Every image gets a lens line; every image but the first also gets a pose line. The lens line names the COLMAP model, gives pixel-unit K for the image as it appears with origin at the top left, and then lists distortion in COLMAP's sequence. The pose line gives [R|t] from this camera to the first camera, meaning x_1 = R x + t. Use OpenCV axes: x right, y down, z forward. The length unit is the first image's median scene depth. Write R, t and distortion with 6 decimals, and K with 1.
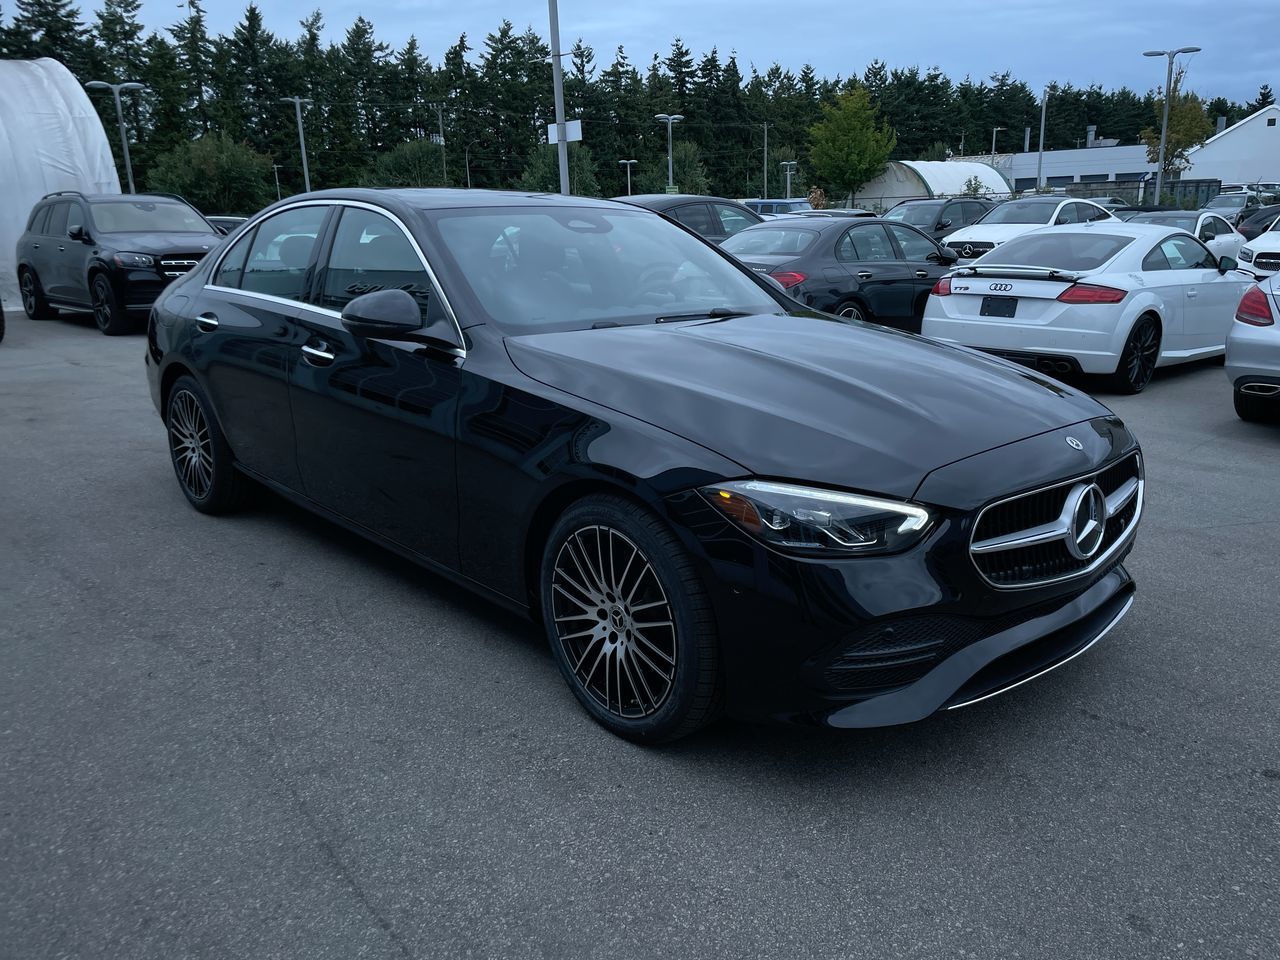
lens RADIAL K [[971.9, 0, 651.3], [0, 971.9, 483.2], [0, 0, 1]] dist [0.088318, -0.120758]
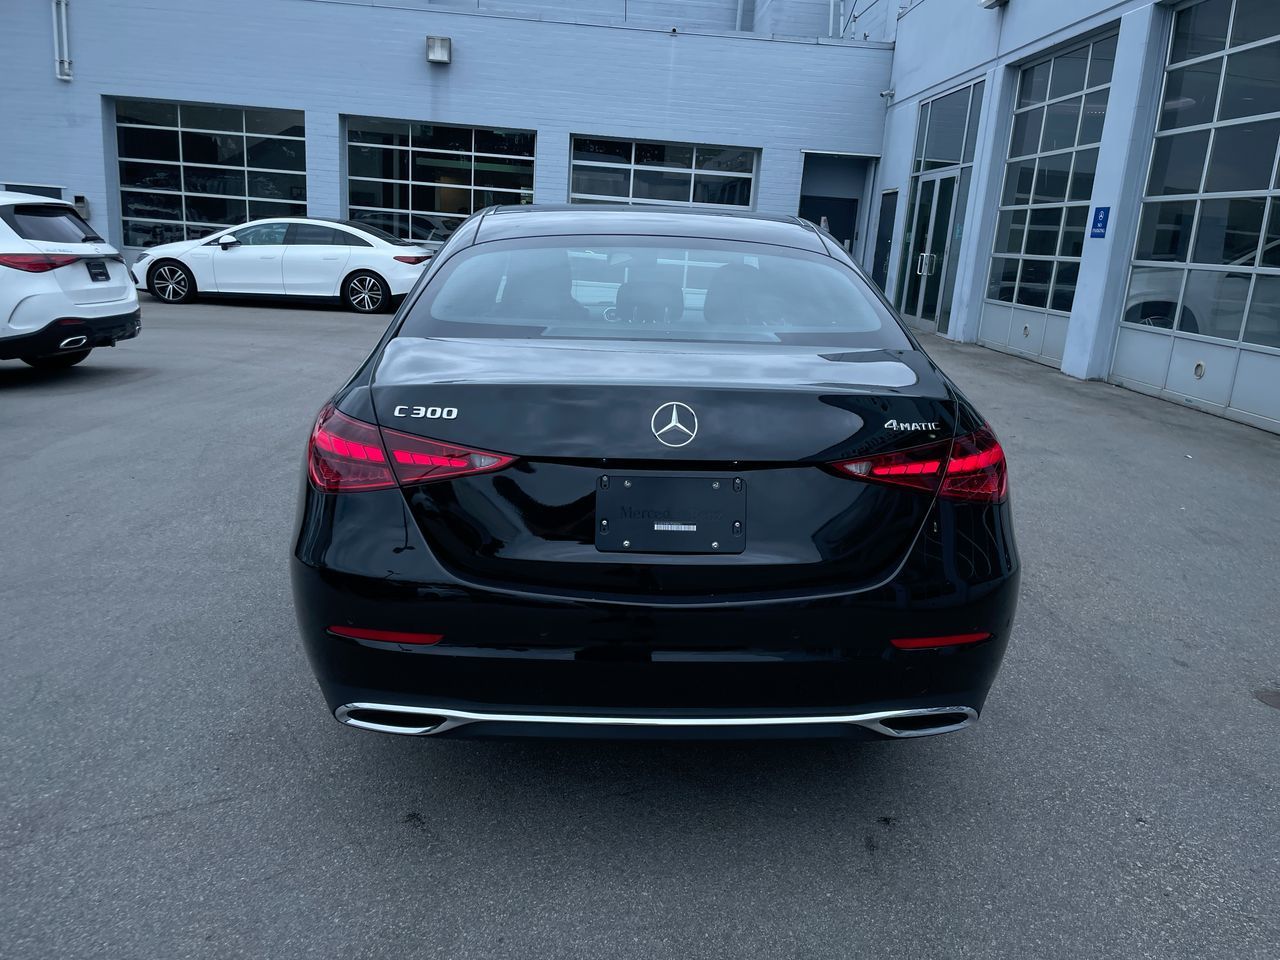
lens RADIAL K [[971.9, 0, 650.0], [0, 971.9, 479.8], [0, 0, 1]] dist [0.088318, -0.120758]
pose [[-0.756509, -0.179000, 0.629010, -0.198060], [0.133491, 0.899297, 0.416466, -0.110870], [-0.640214, 0.399028, -0.656432, 0.415586]]
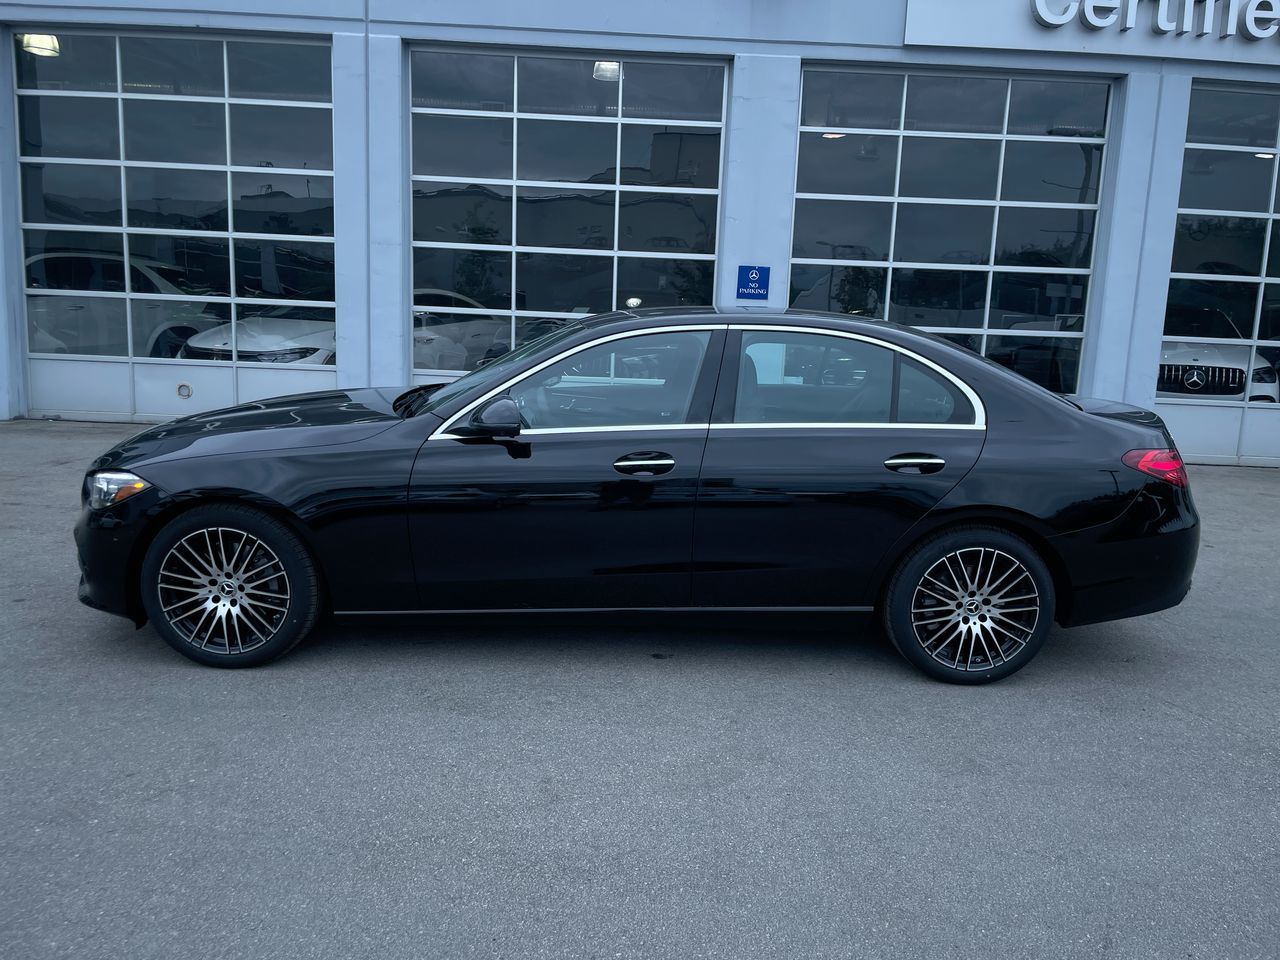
lens RADIAL K [[971.9, 0, 645.5], [0, 971.9, 469.8], [0, 0, 1]] dist [0.088318, -0.120758]
pose [[-0.671389, 0.112796, -0.732471, 0.167120], [-0.221040, 0.912888, 0.343186, -0.120558], [0.707374, 0.392317, -0.587970, 0.407827]]
